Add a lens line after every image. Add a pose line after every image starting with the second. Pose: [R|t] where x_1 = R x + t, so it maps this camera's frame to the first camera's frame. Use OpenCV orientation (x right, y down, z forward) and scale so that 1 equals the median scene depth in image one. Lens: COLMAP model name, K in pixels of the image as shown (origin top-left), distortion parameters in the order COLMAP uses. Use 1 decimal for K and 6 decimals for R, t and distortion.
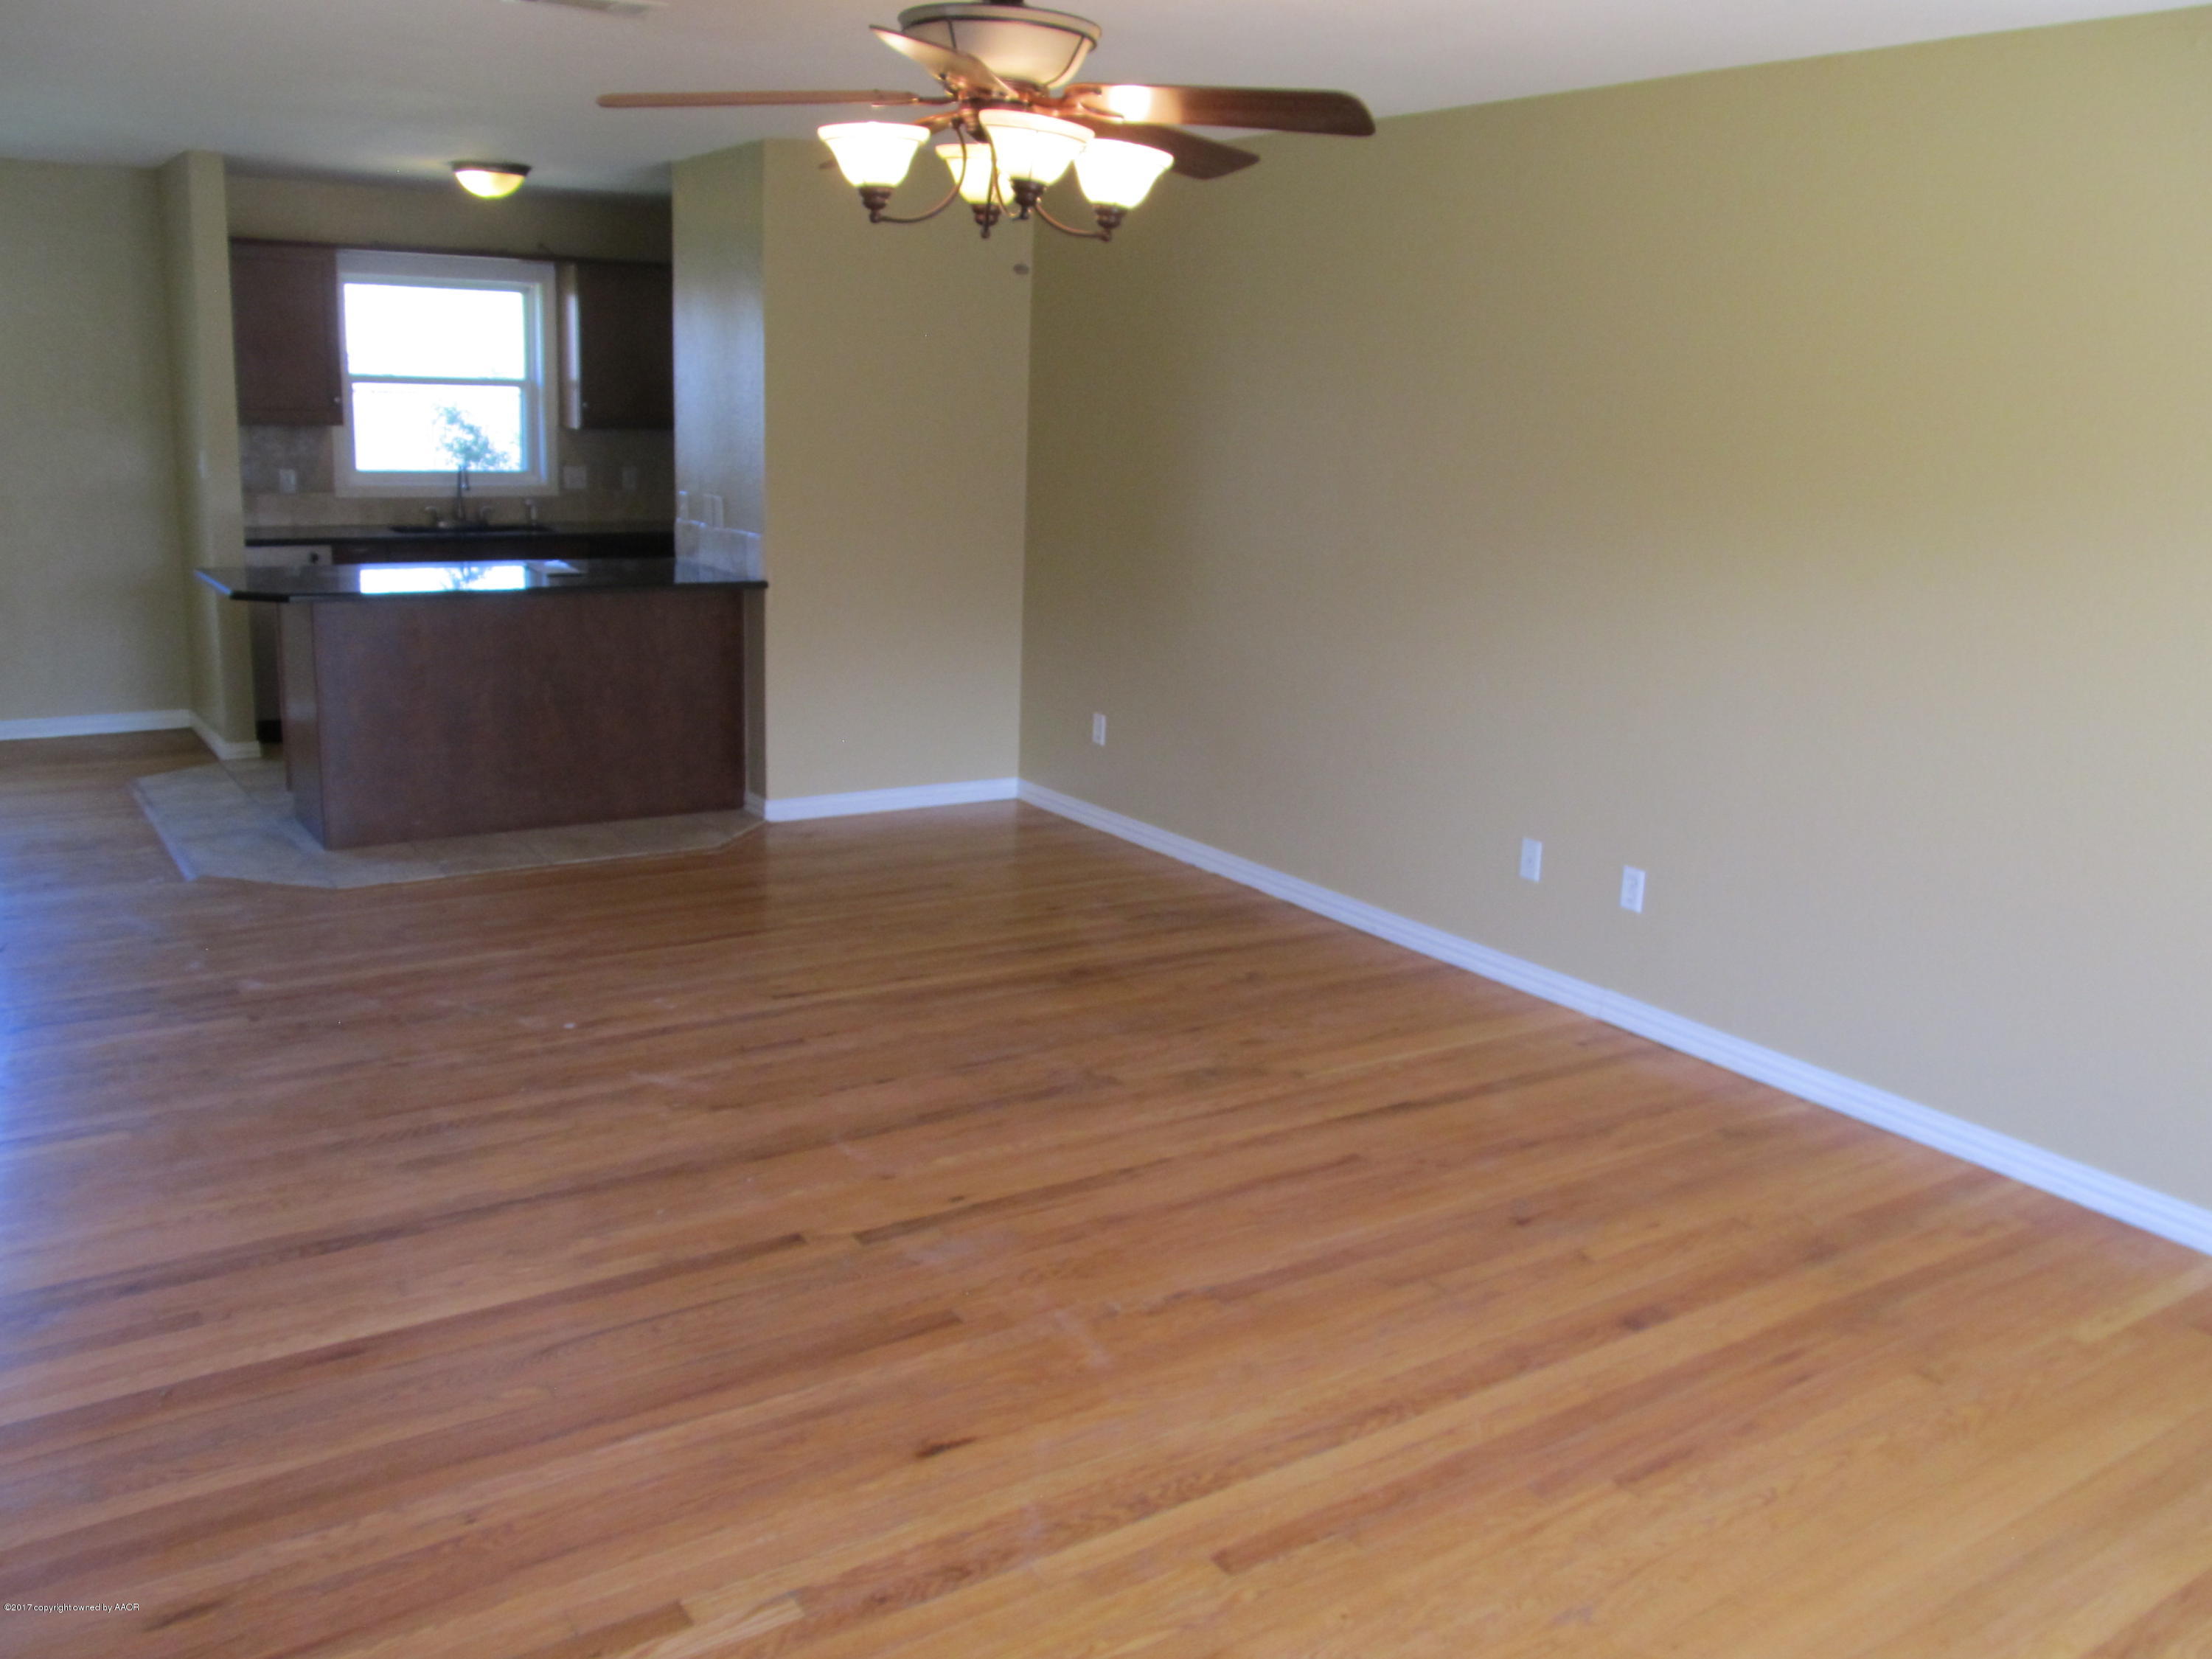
lens RADIAL K [[1853.1, 0, 1109.7], [0, 1853.1, 813.4], [0, 0, 1]] dist [-0.016788, -0.004805]
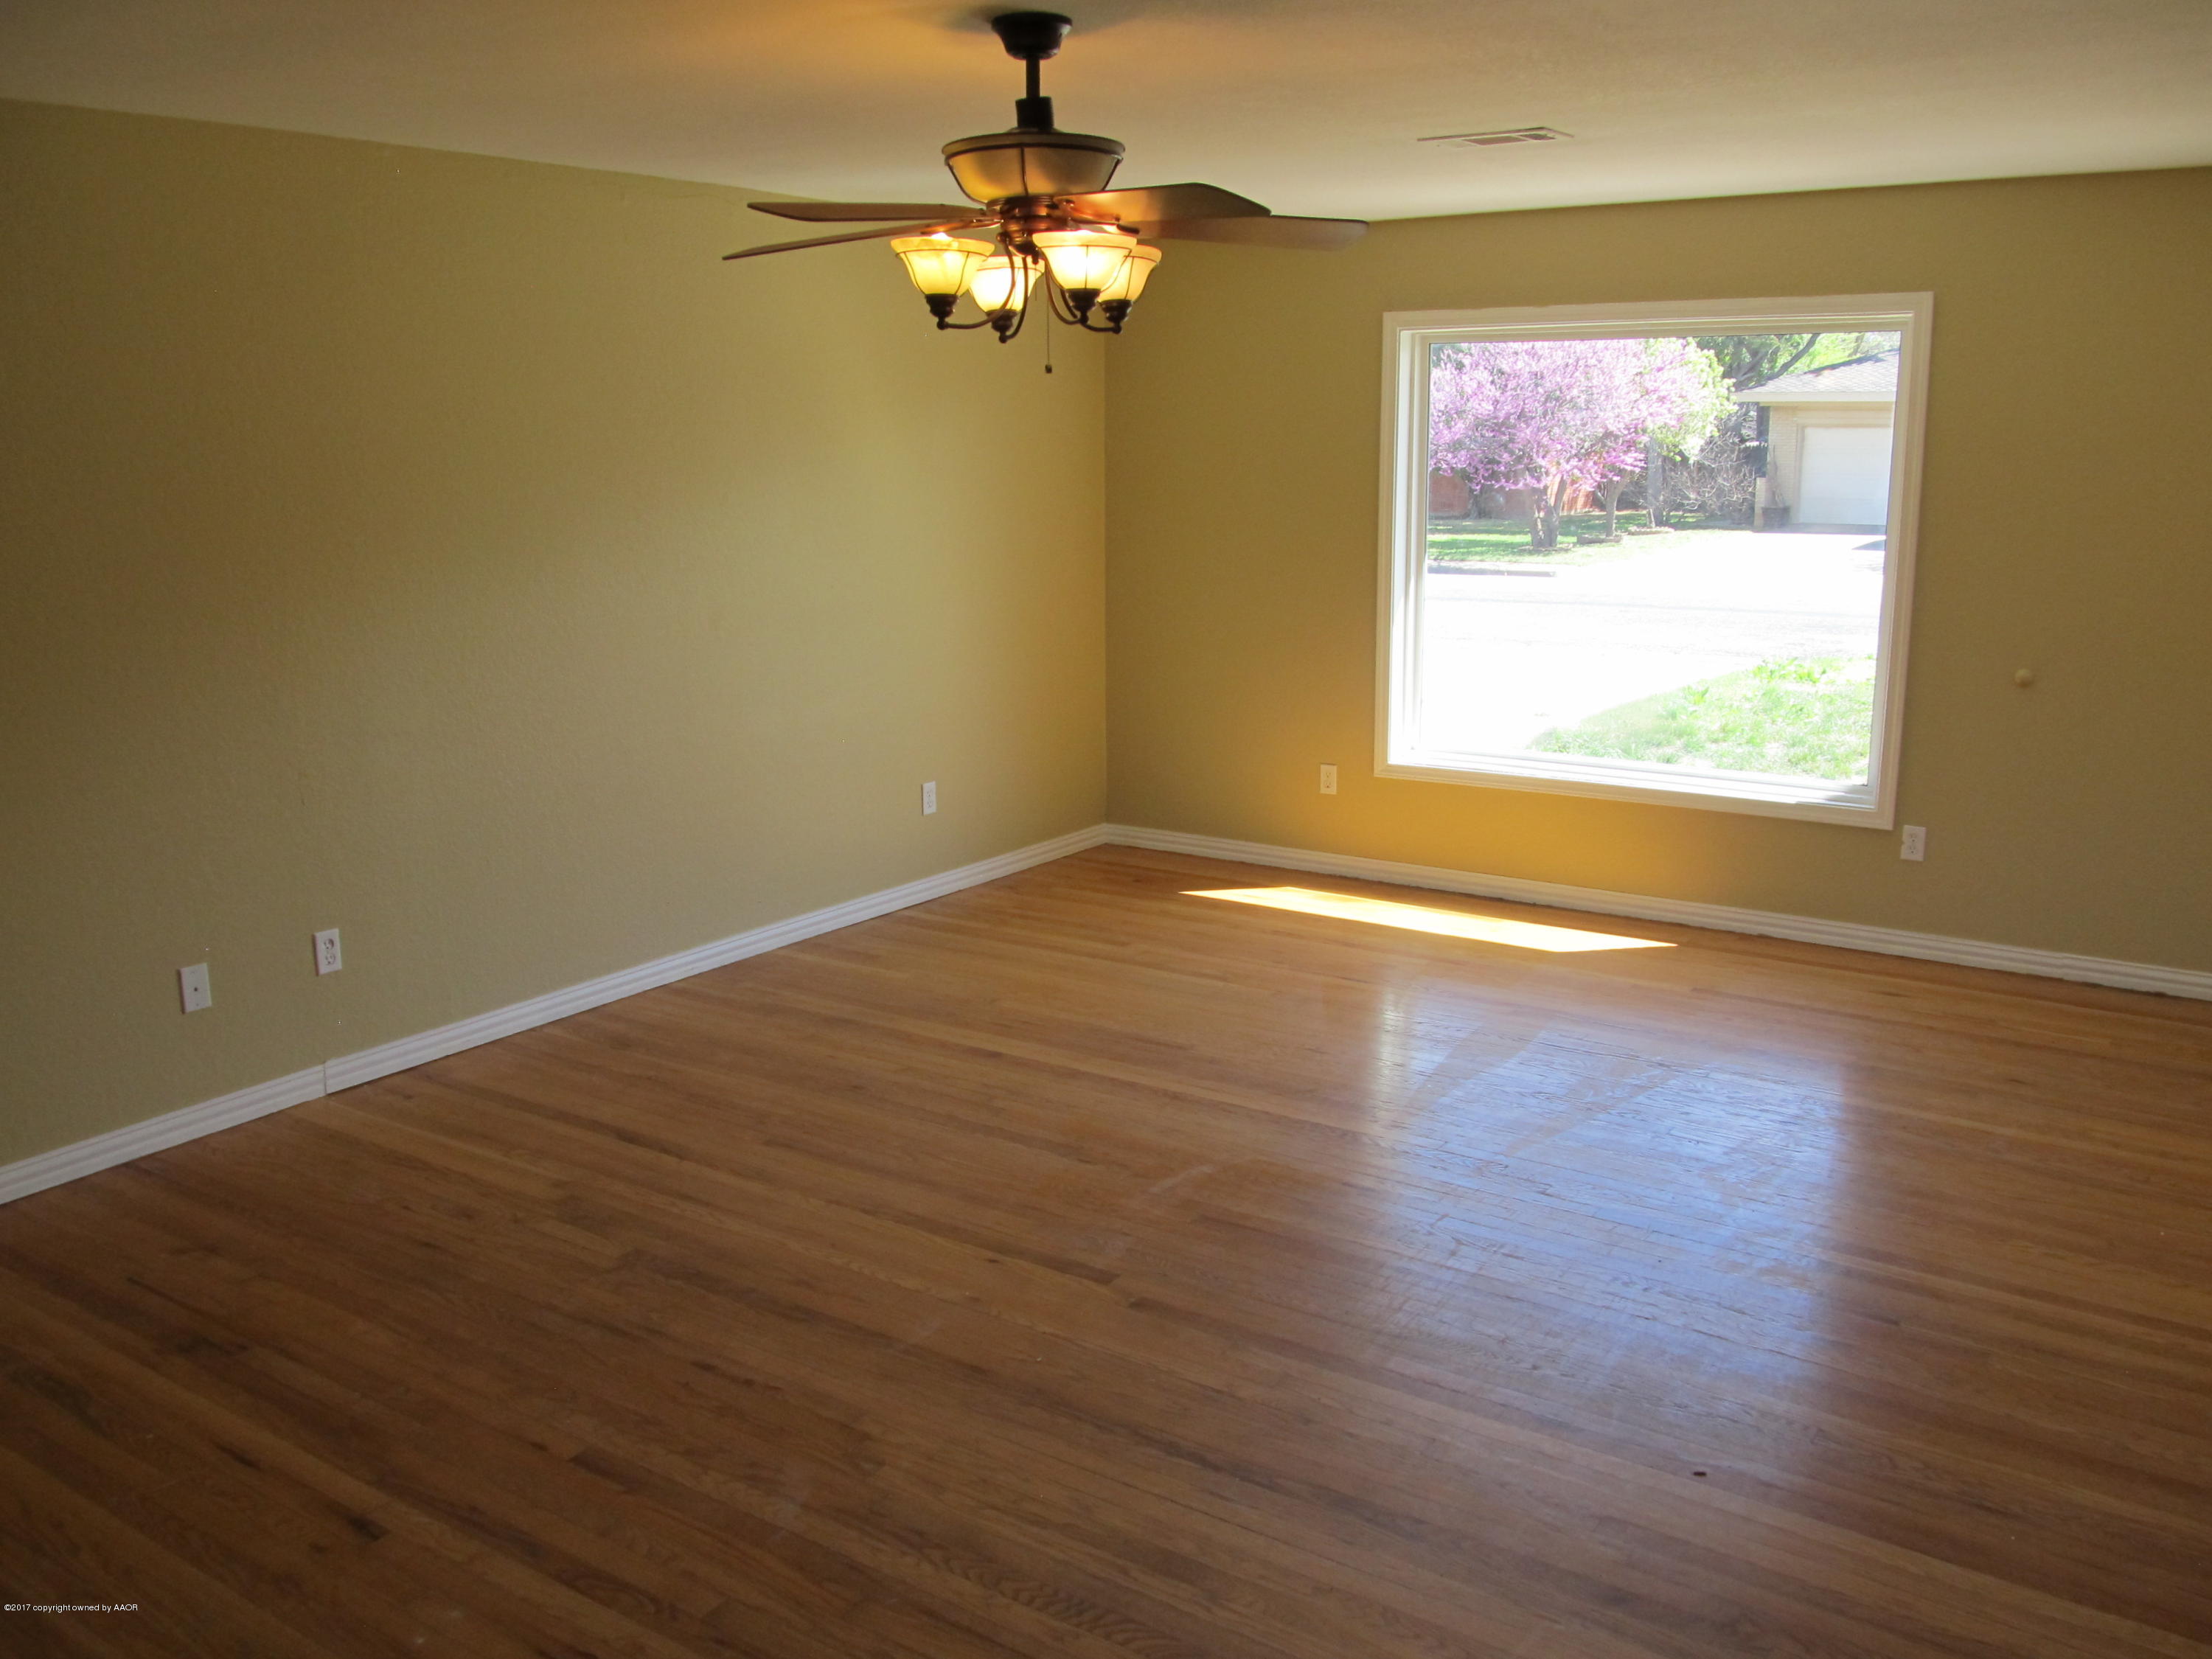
lens RADIAL K [[1853.1, 0, 1108.2], [0, 1853.1, 835.6], [0, 0, 1]] dist [-0.016788, -0.004805]
pose [[-0.361966, -0.230295, 0.903296, -0.867839], [0.210246, 0.923868, 0.319789, -0.283933], [-0.908172, 0.305667, -0.285990, 1.048346]]
